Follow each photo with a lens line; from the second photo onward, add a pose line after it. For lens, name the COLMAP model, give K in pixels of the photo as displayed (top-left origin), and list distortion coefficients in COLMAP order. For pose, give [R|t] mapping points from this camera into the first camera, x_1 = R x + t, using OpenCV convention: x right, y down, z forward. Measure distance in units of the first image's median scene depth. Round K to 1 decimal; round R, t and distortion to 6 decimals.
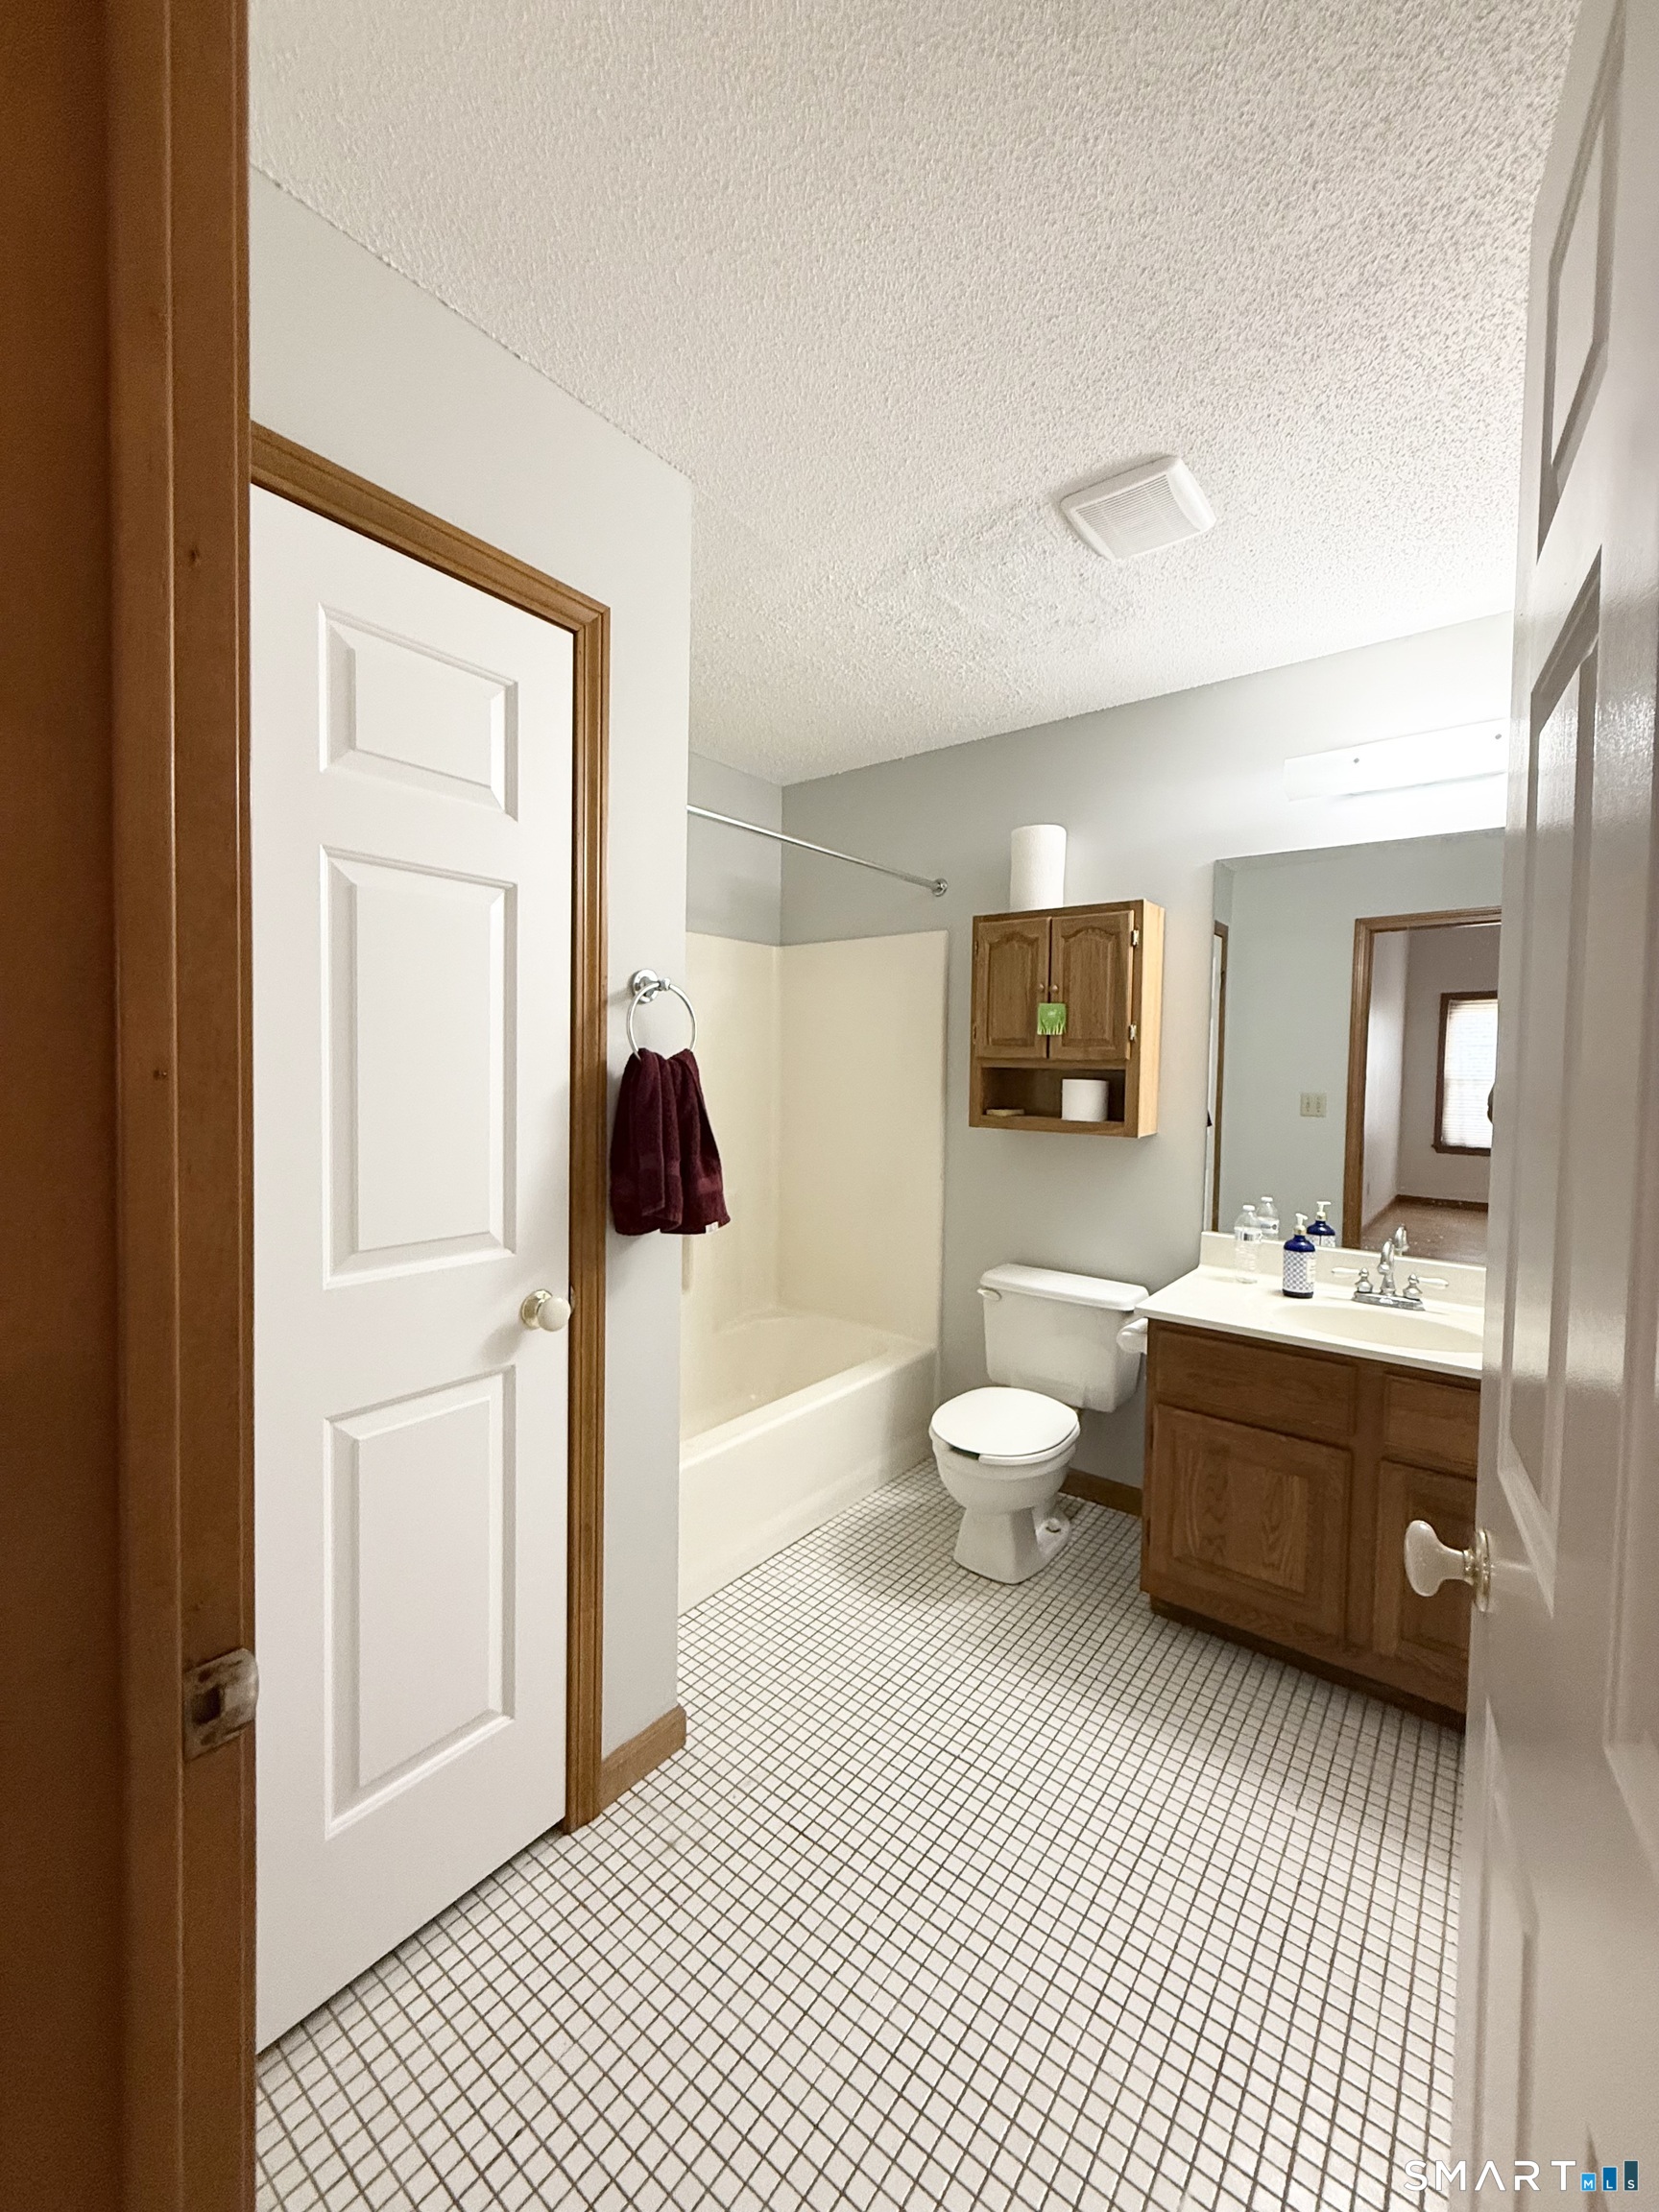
lens RADIAL K [[882.7, 0, 827.3], [0, 882.7, 1101.1], [0, 0, 1]] dist [-0.000891, 0.001001]
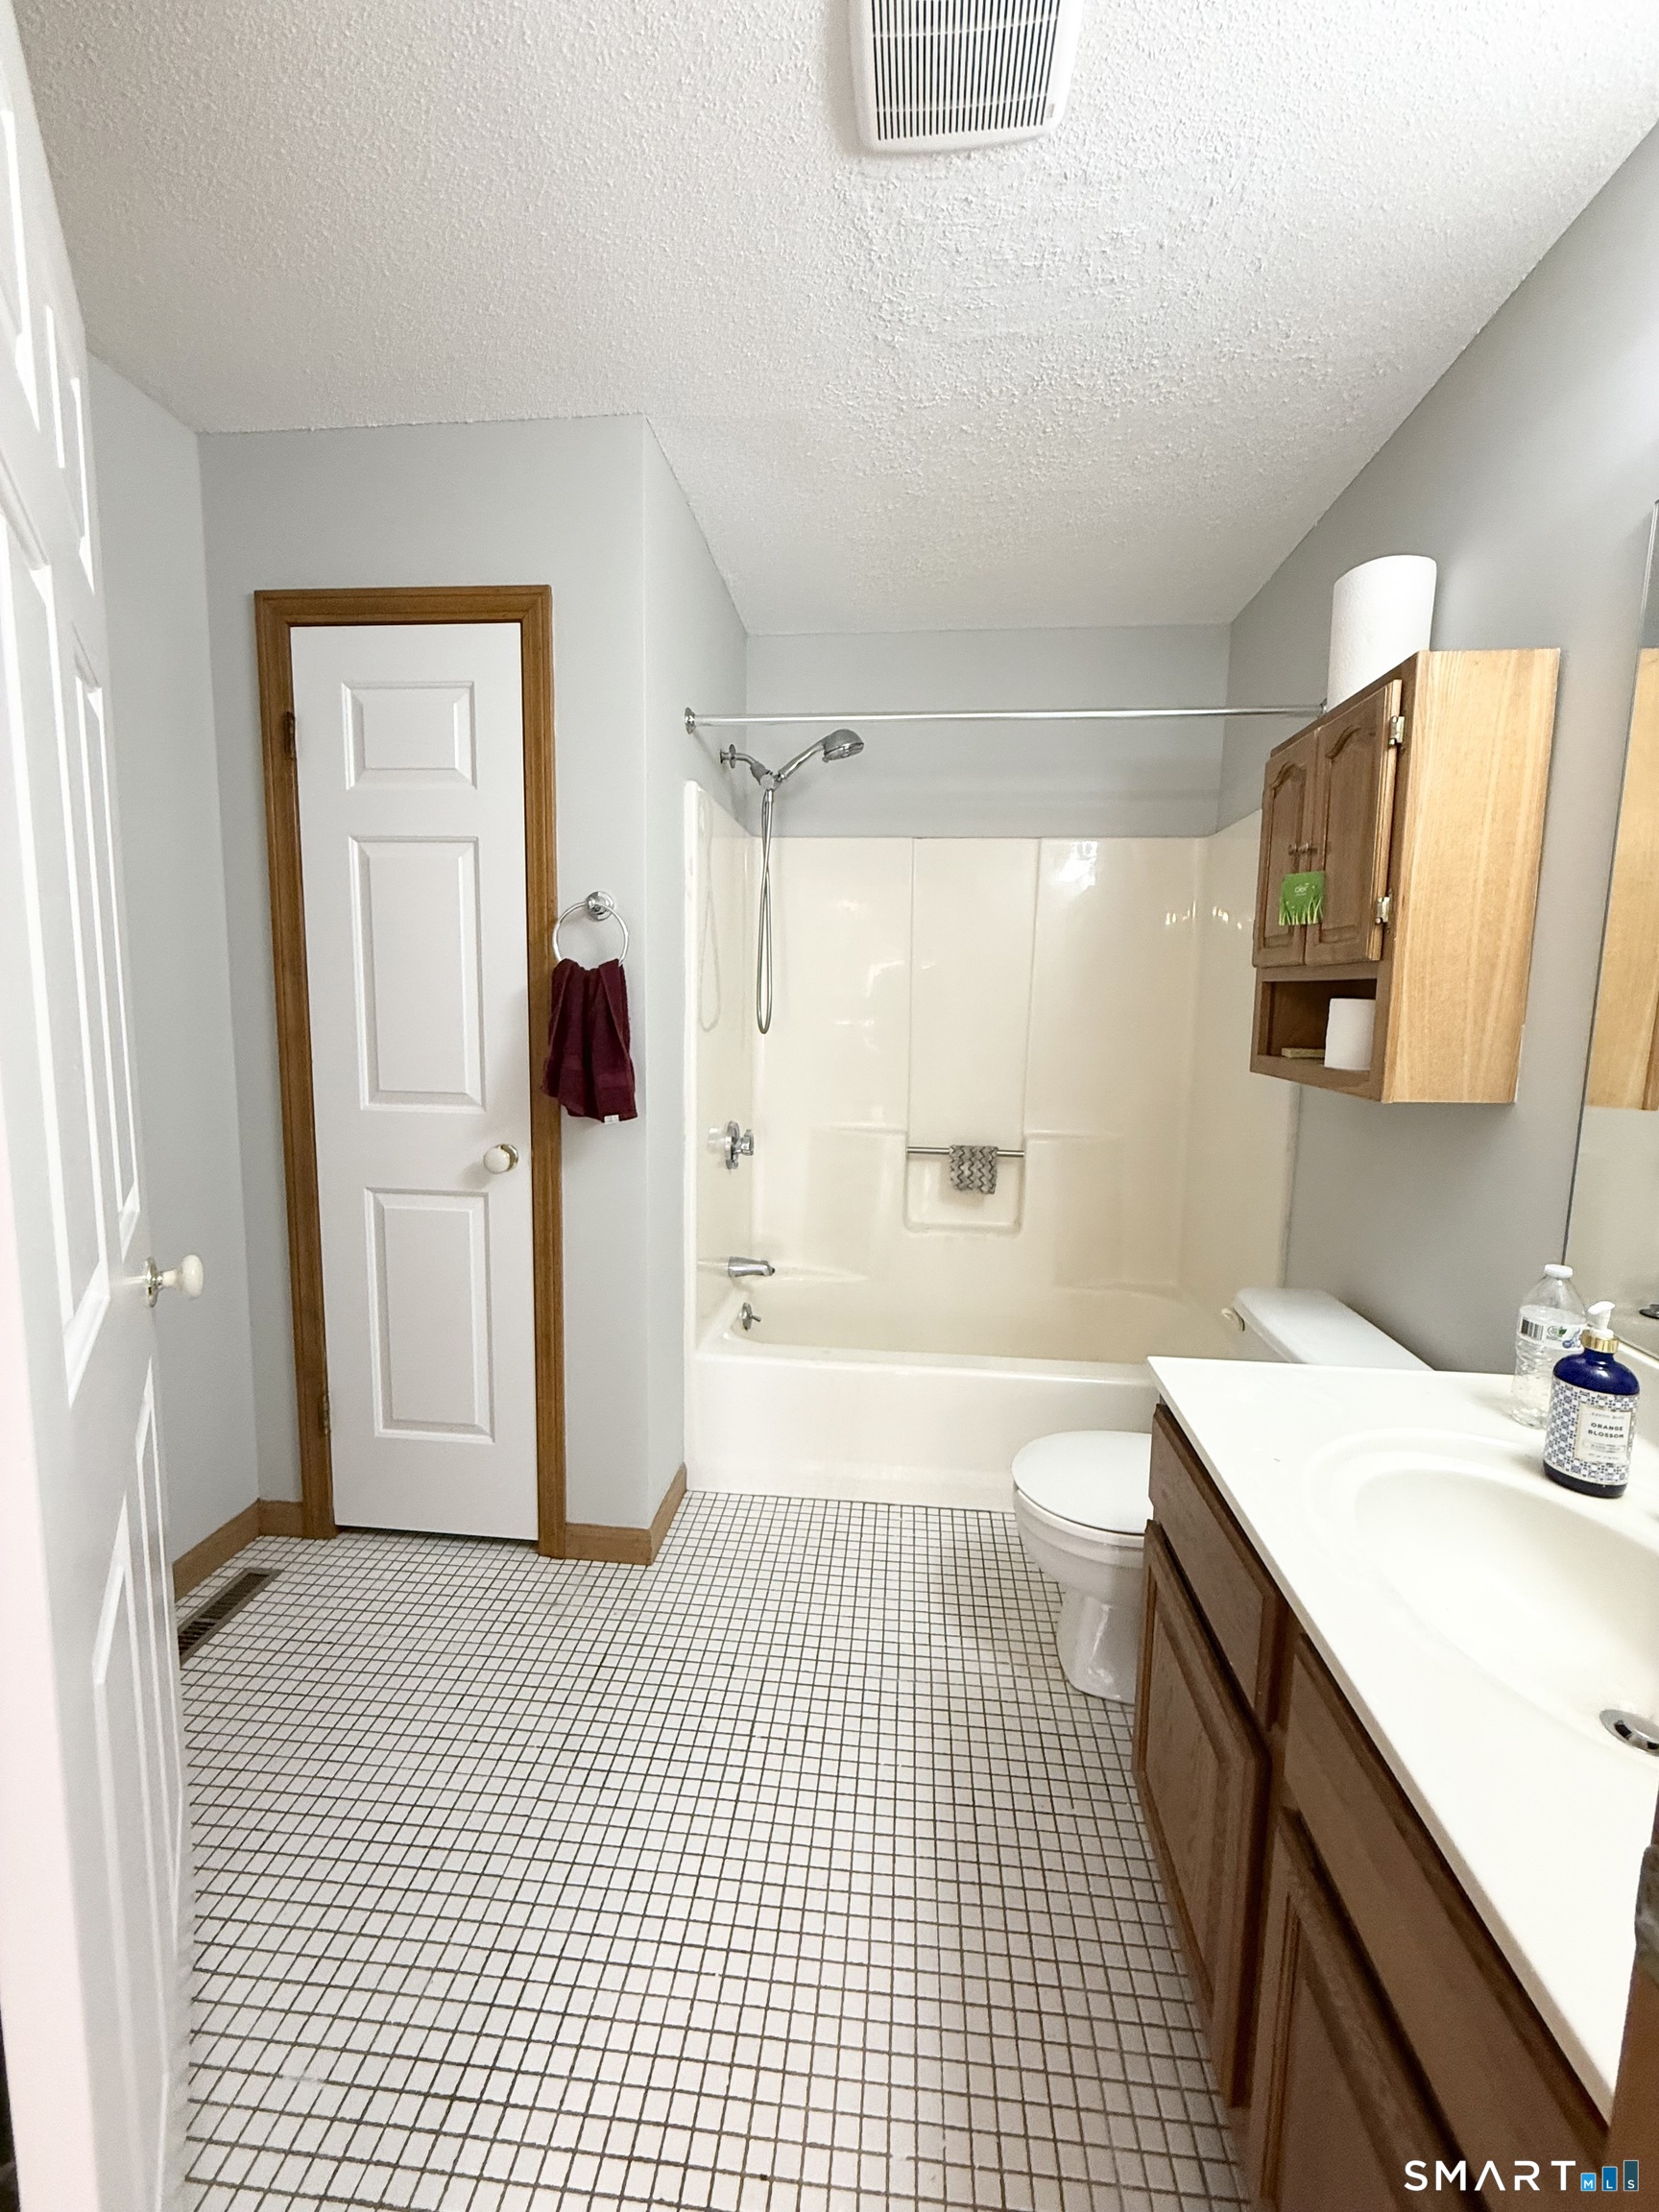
lens RADIAL K [[882.7, 0, 829.3], [0, 882.7, 1099.6], [0, 0, 1]] dist [-0.000891, 0.001001]
pose [[0.537764, 0.097468, -0.837442, 1.045746], [-0.043020, 0.995173, 0.088201, 0.008292], [0.841997, -0.011405, 0.539362, 0.690558]]
